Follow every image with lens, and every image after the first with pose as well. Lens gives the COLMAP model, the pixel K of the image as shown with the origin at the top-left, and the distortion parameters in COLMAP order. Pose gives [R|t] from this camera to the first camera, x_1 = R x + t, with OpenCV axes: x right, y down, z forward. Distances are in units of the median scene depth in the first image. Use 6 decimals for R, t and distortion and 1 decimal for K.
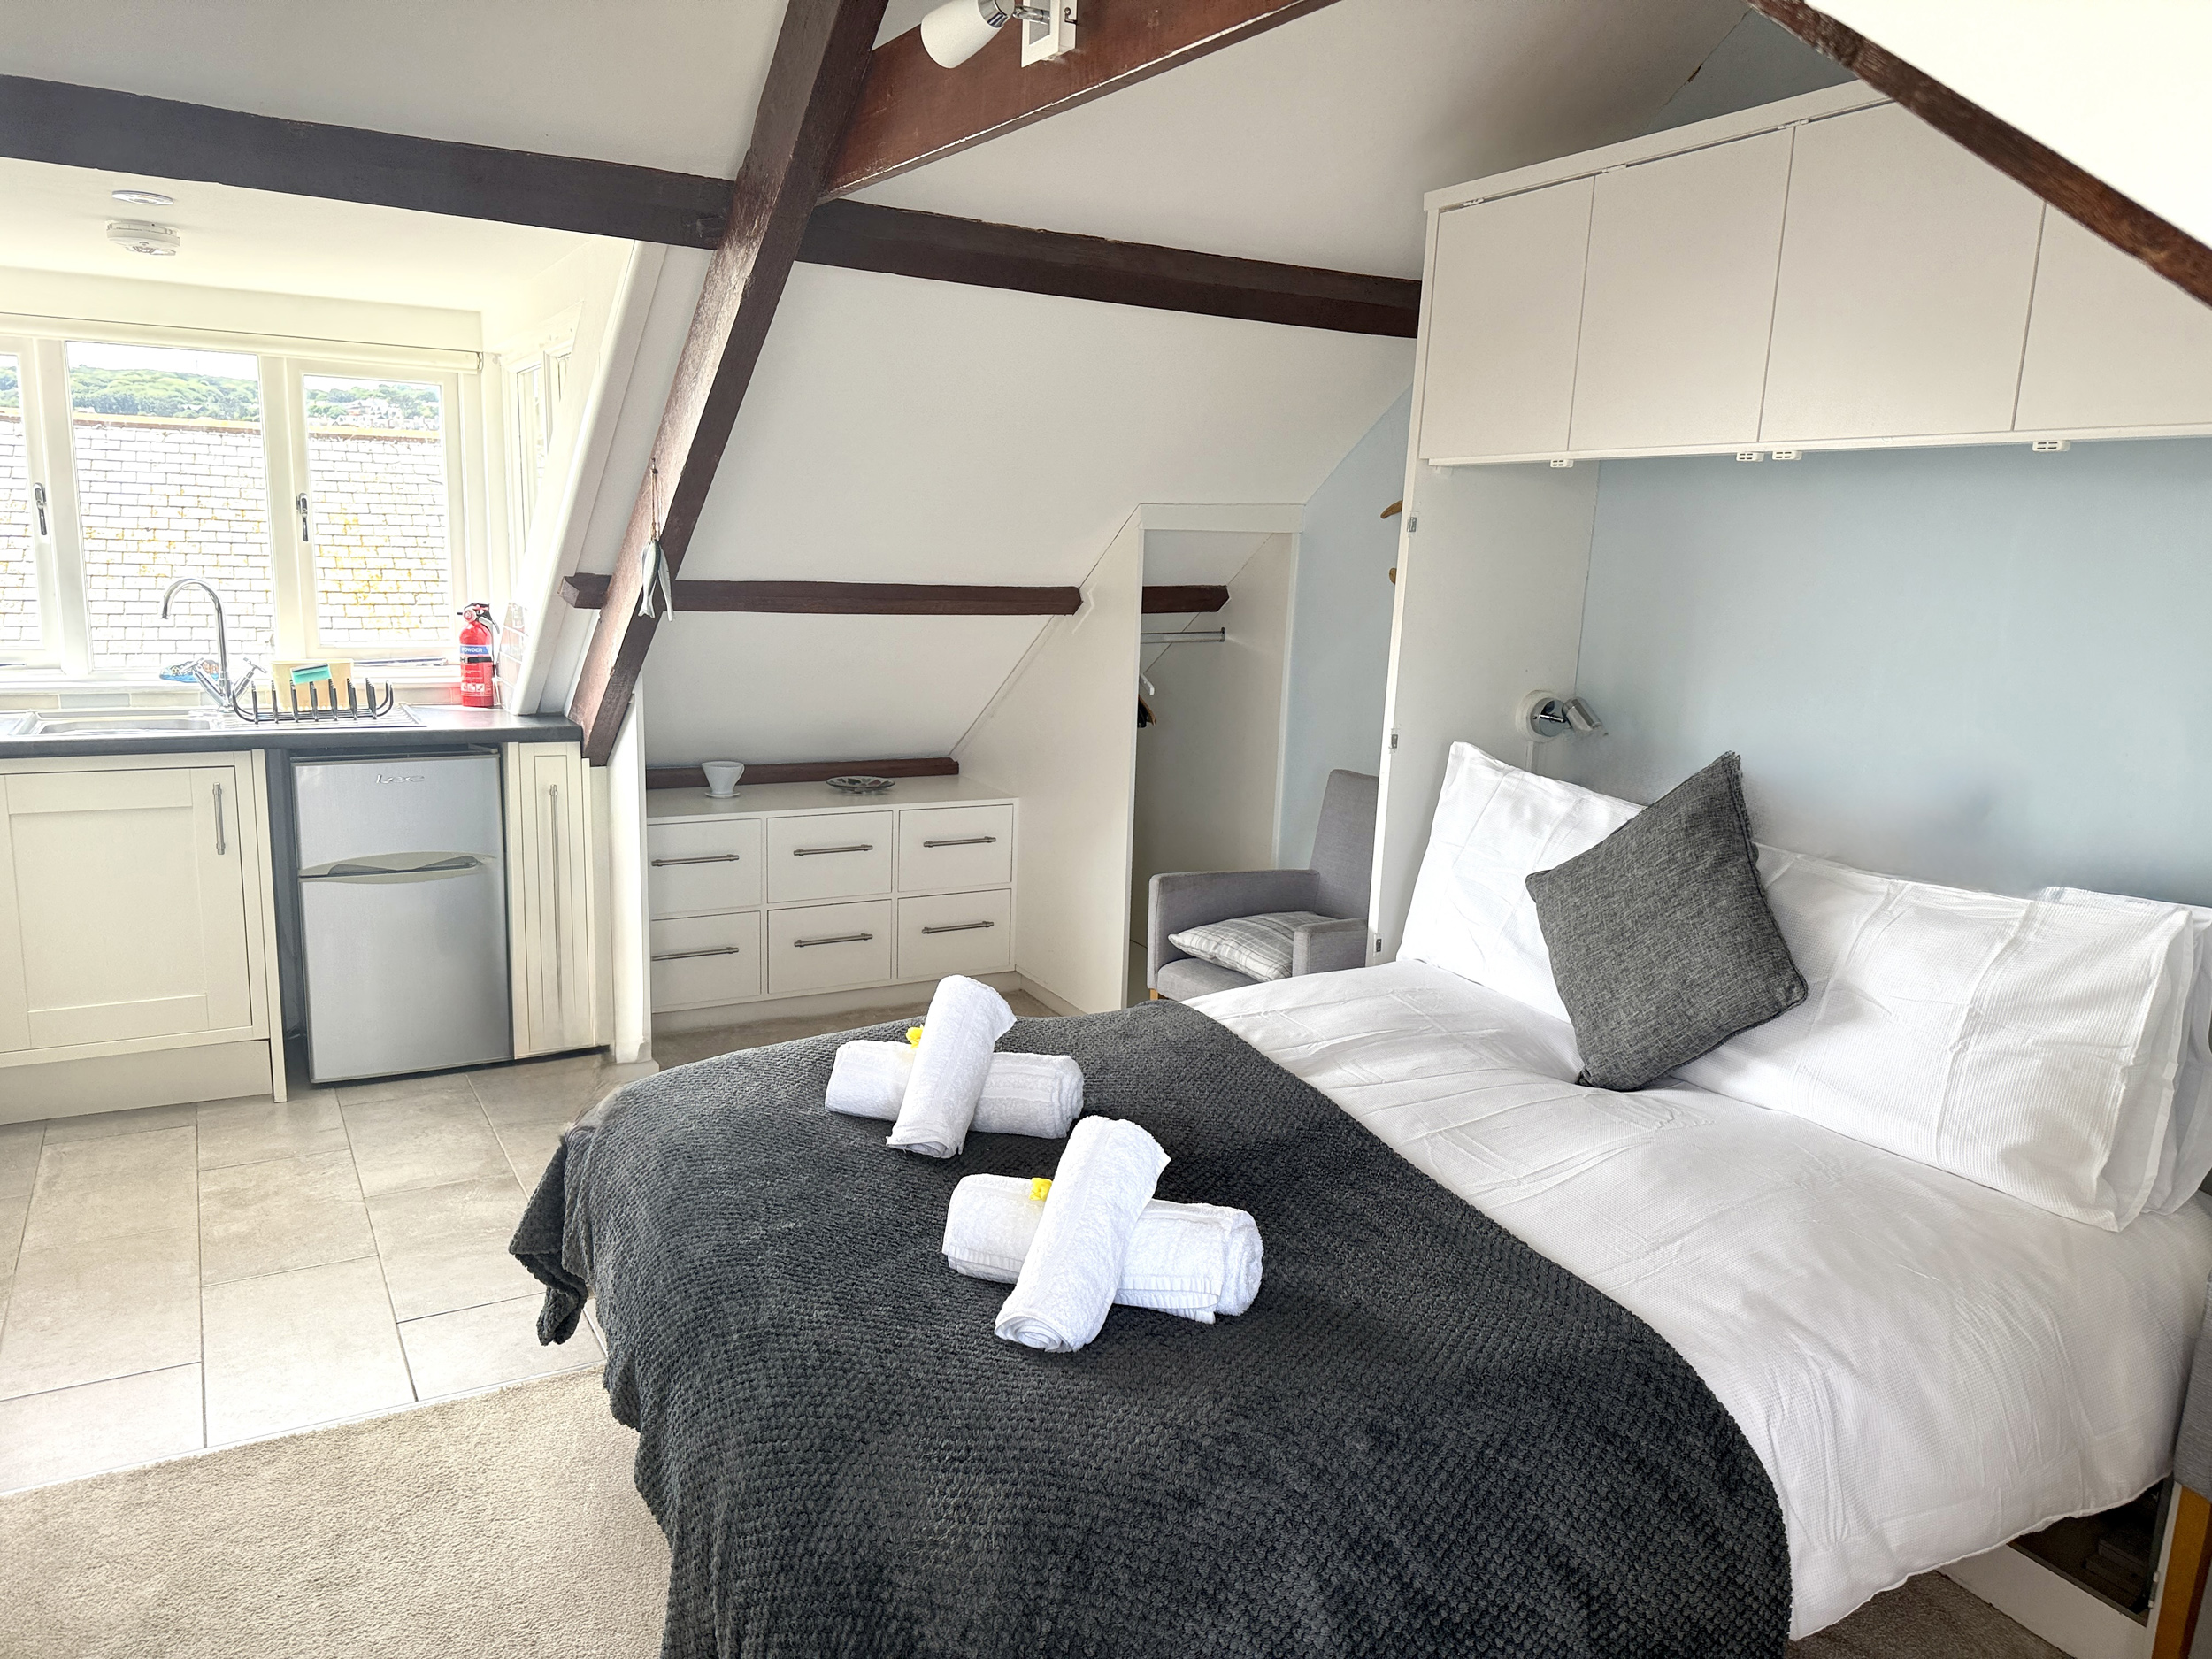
lens RADIAL K [[1533.8, 0, 1113.0], [0, 1533.8, 823.9], [0, 0, 1]] dist [0.058161, -0.076475]
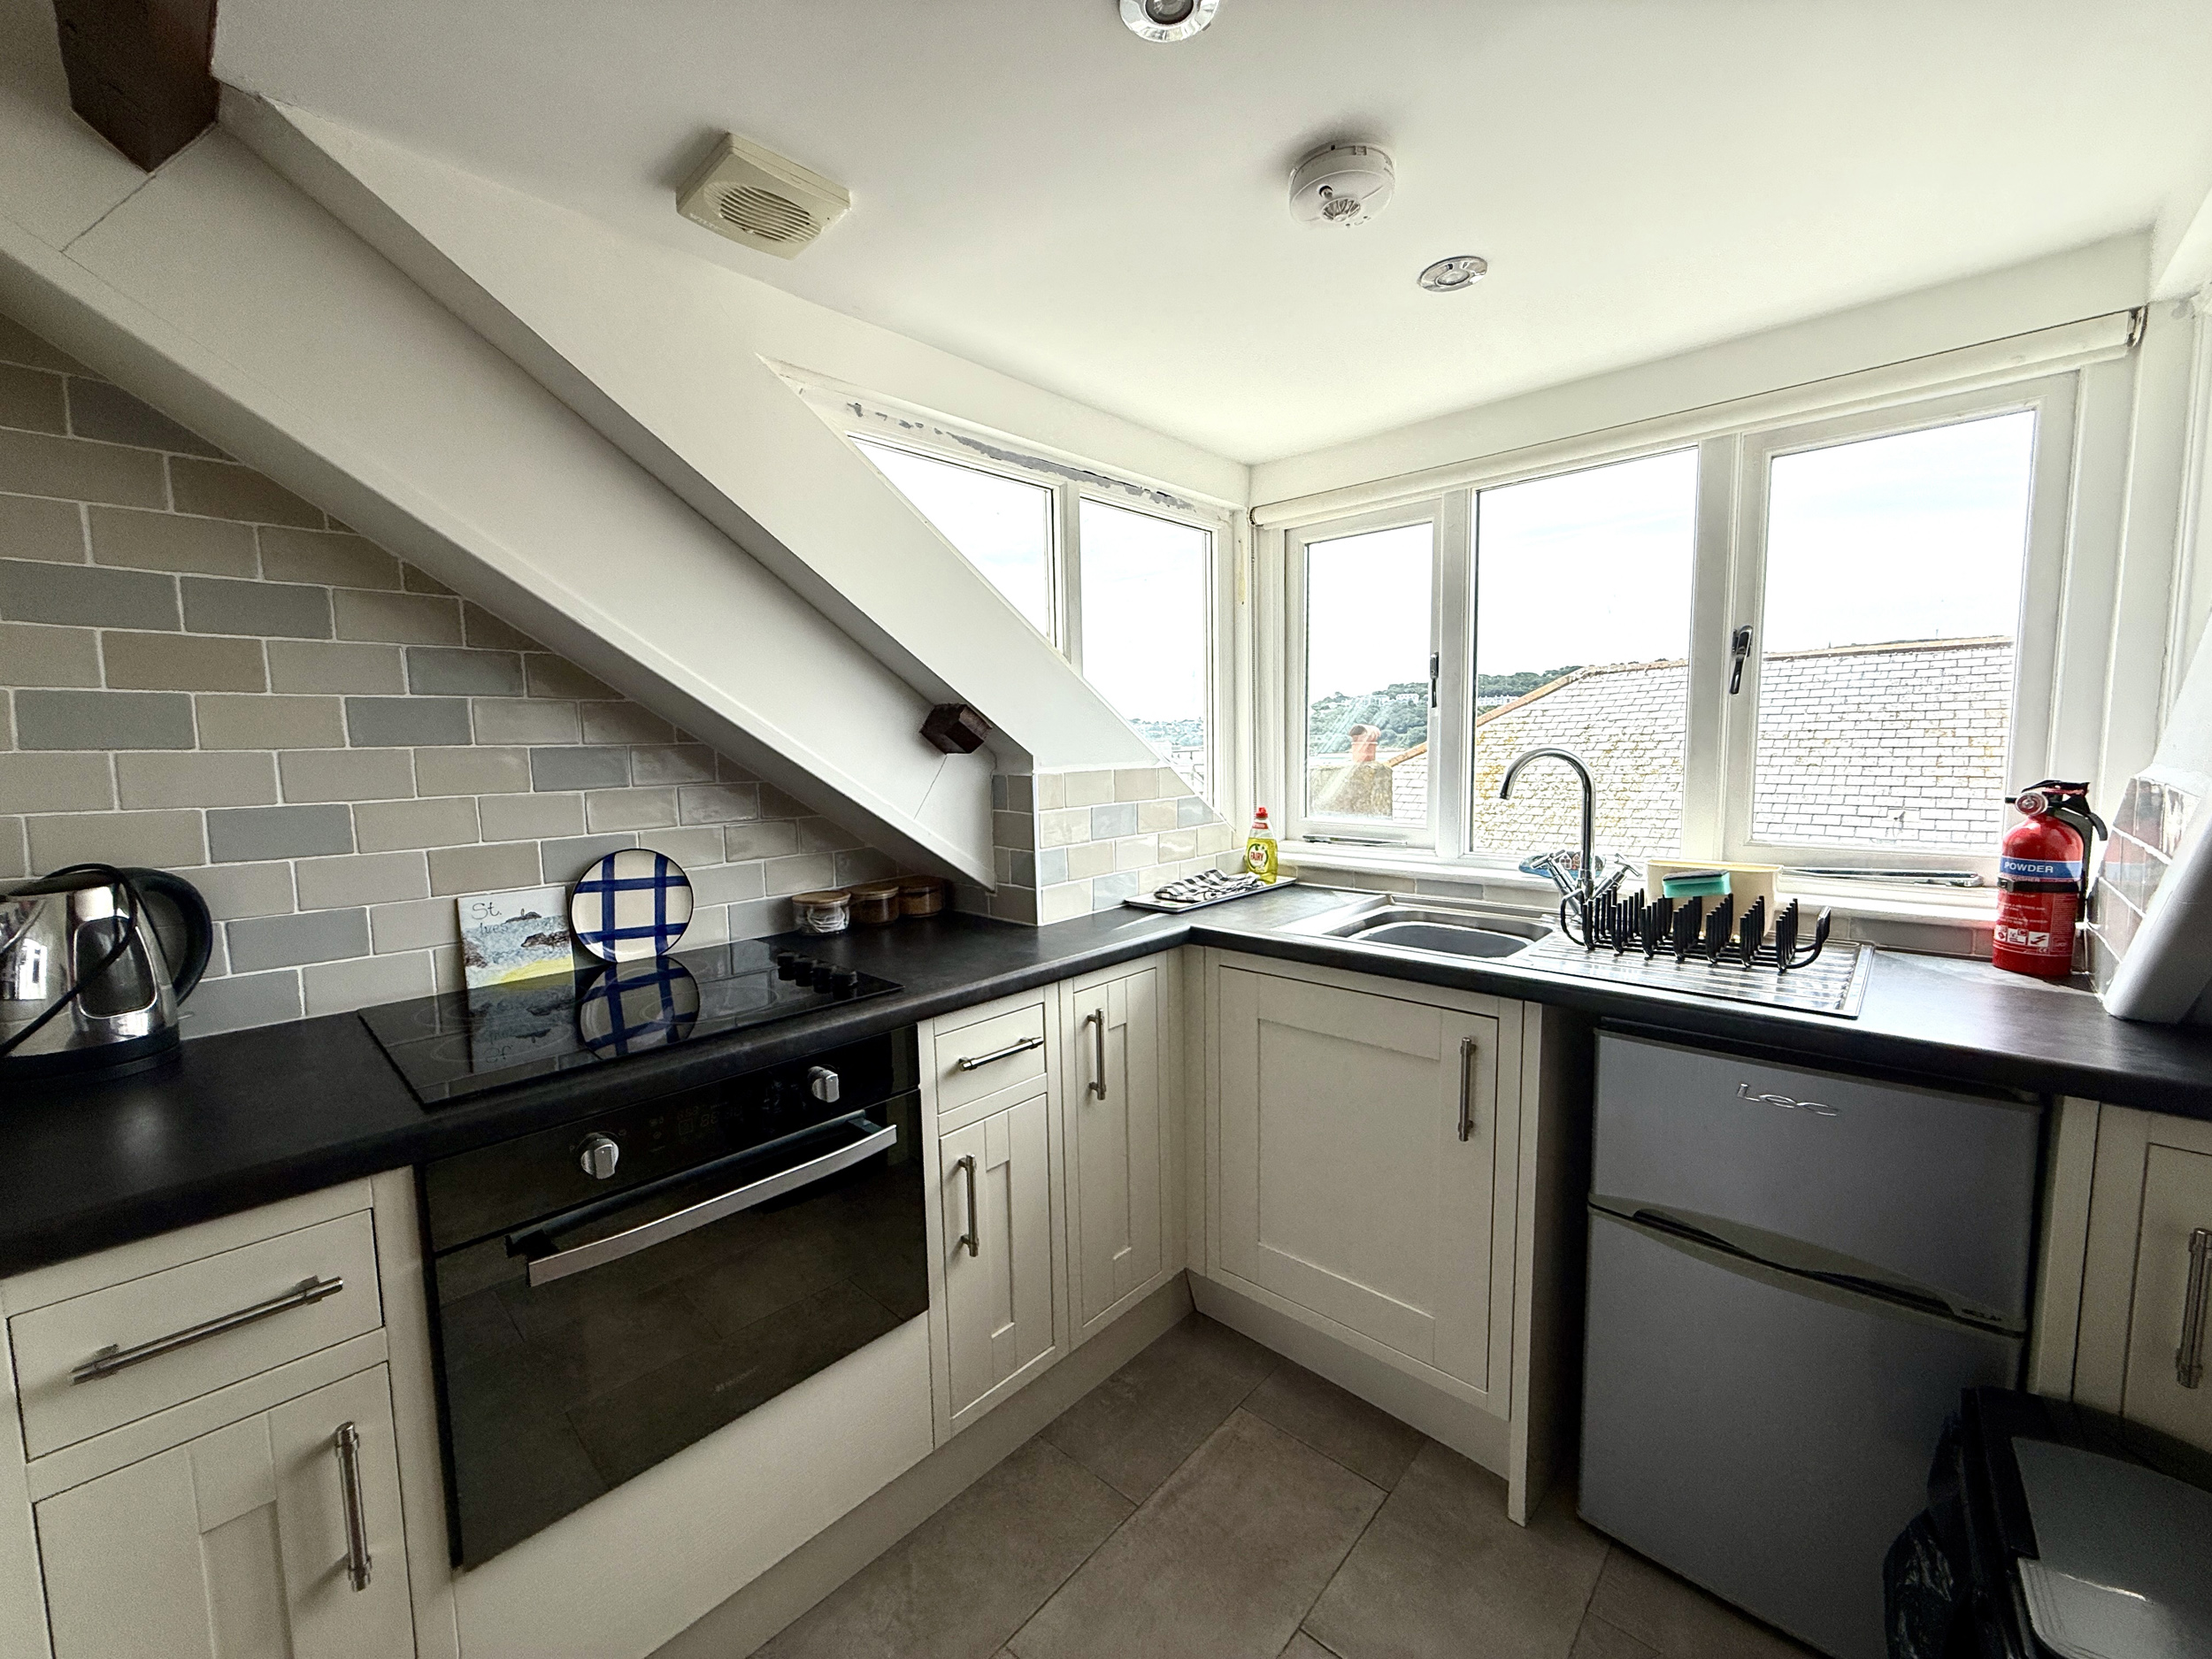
lens RADIAL K [[878.8, 0, 1098.5], [0, 878.8, 828.4], [0, 0, 1]] dist [0.002360, -0.000039]
pose [[0.294355, 0.055212, -0.954100, -0.224006], [-0.143640, 0.989545, 0.012948, -0.085924], [0.944840, 0.133235, 0.299209, 0.617450]]
